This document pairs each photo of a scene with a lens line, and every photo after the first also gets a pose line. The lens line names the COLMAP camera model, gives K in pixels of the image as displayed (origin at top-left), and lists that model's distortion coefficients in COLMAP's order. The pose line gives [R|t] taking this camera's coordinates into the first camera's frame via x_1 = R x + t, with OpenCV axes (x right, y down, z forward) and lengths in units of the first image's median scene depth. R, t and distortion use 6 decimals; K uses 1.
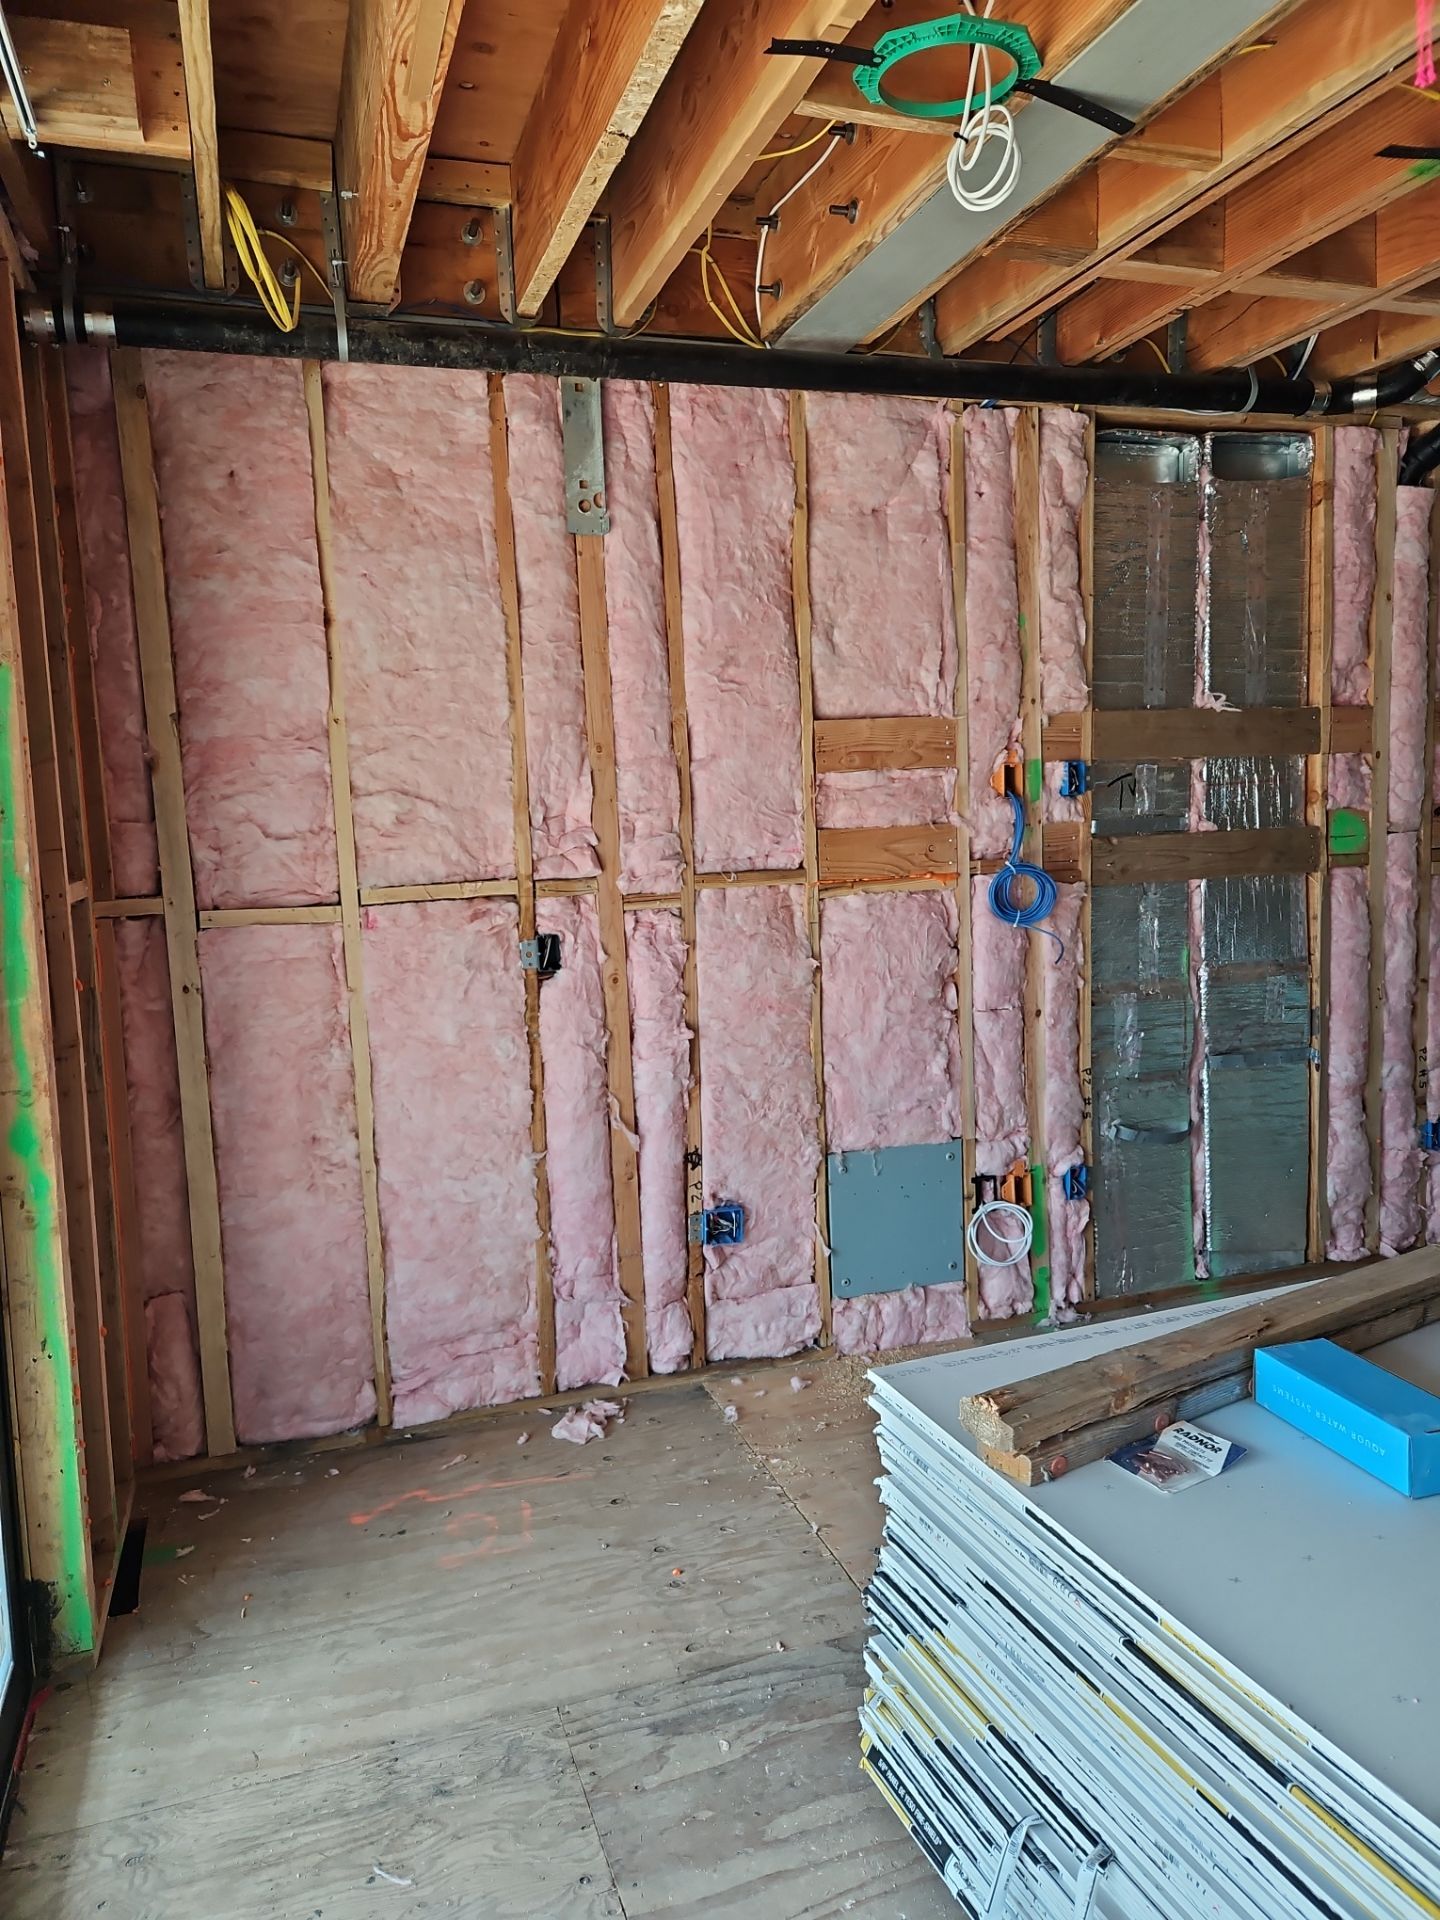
lens RADIAL K [[1322.9, 0, 720.0], [0, 1322.9, 960.0], [0, 0, 1]] dist [0.087285, -0.079841]
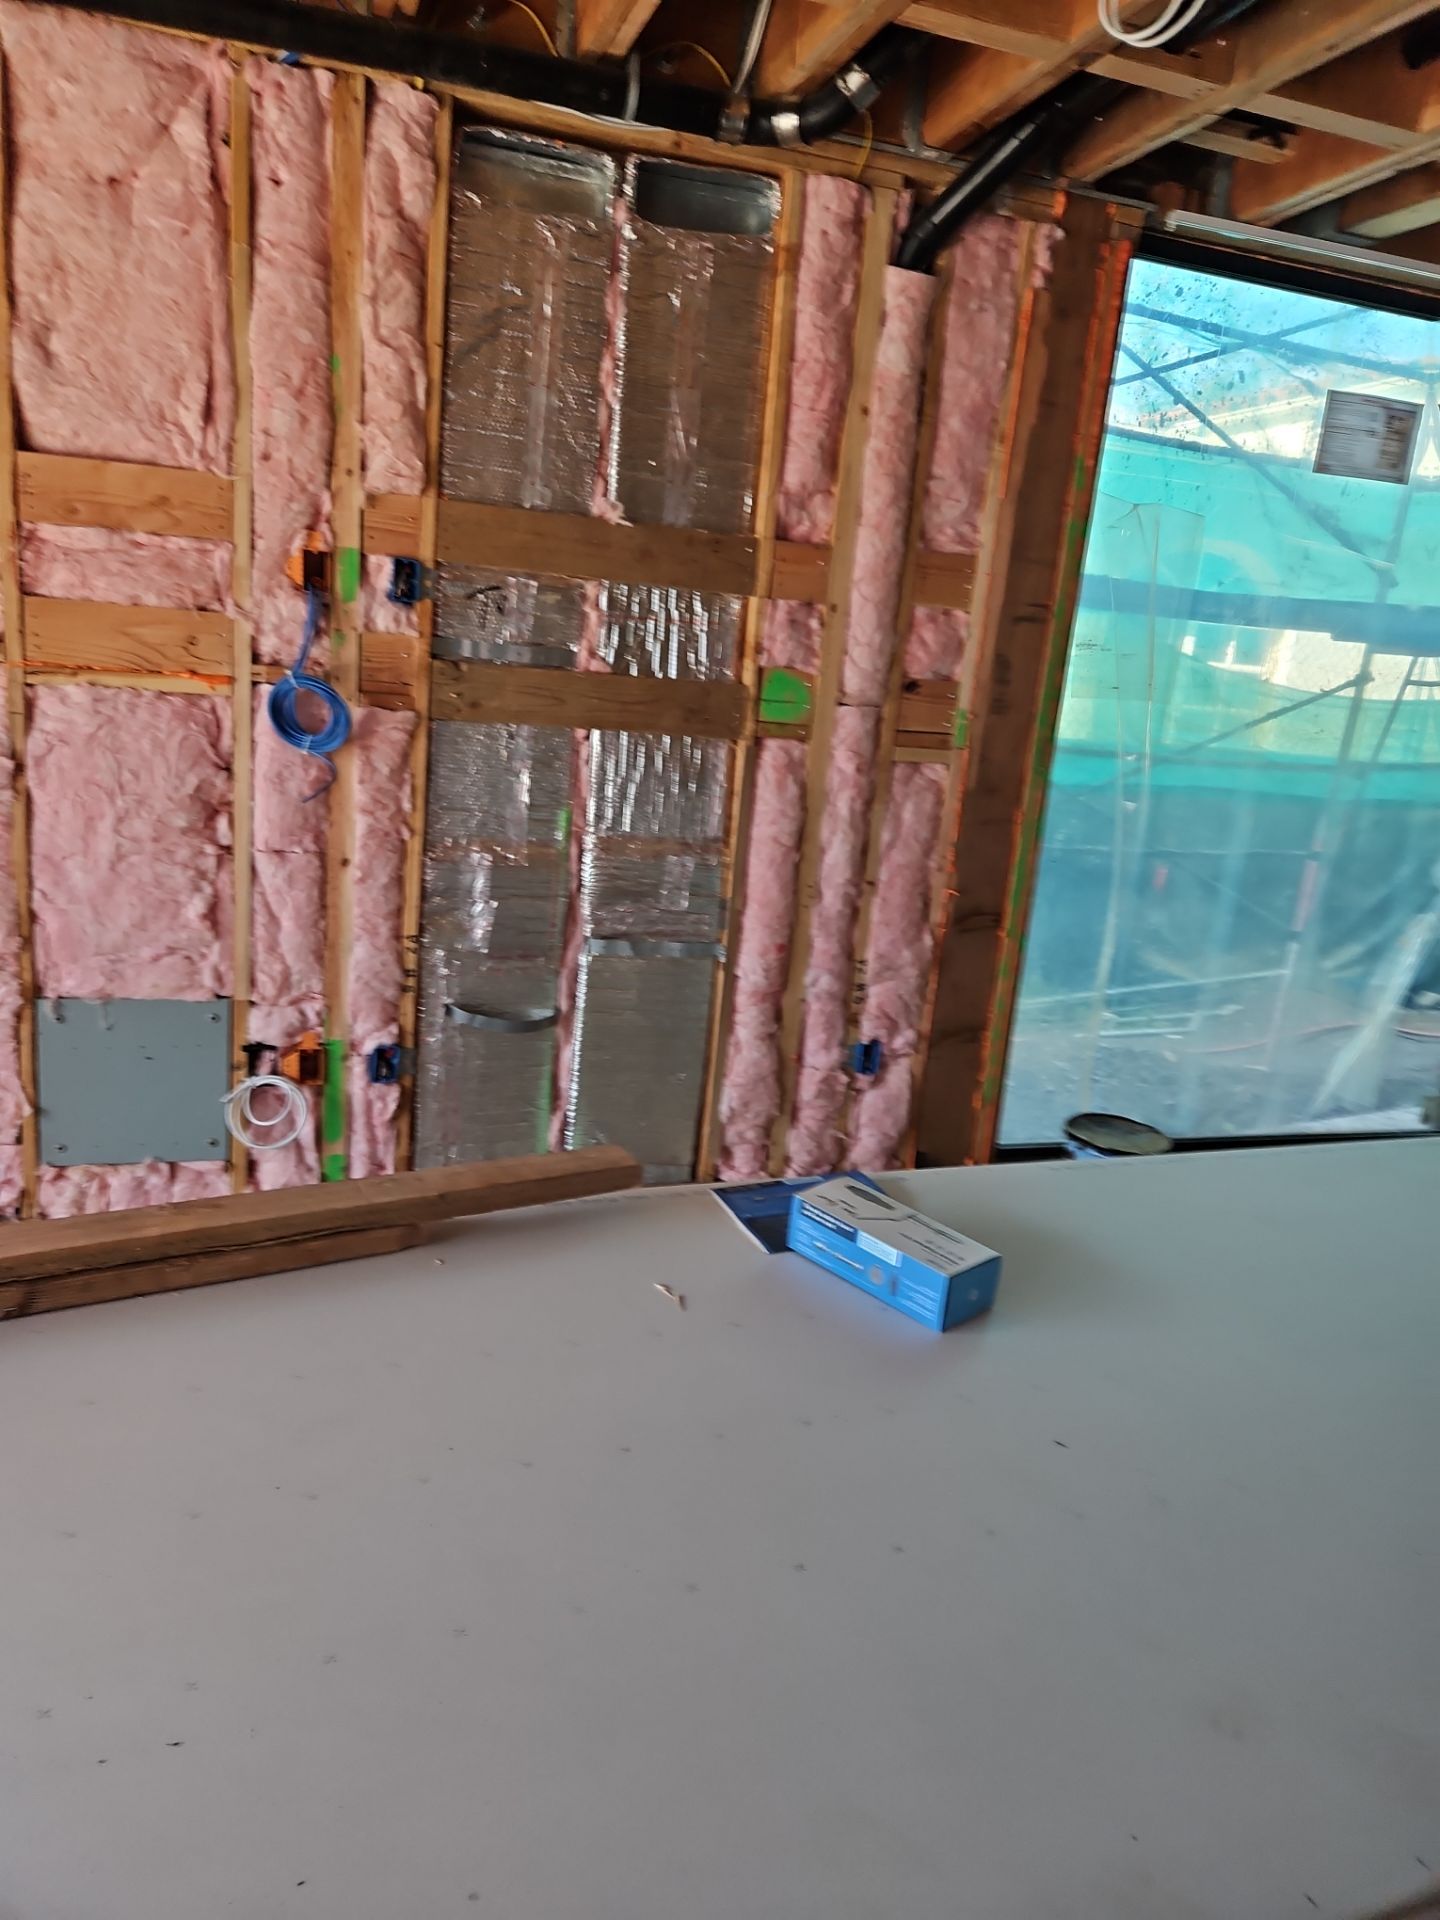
lens RADIAL K [[1322.9, 0, 720.0], [0, 1322.9, 960.0], [0, 0, 1]] dist [0.087285, -0.079841]
pose [[0.992186, 0.124111, 0.012772, 0.477618], [-0.124737, 0.984554, 0.122857, -0.032520], [0.002673, -0.123490, 0.992342, 0.164007]]
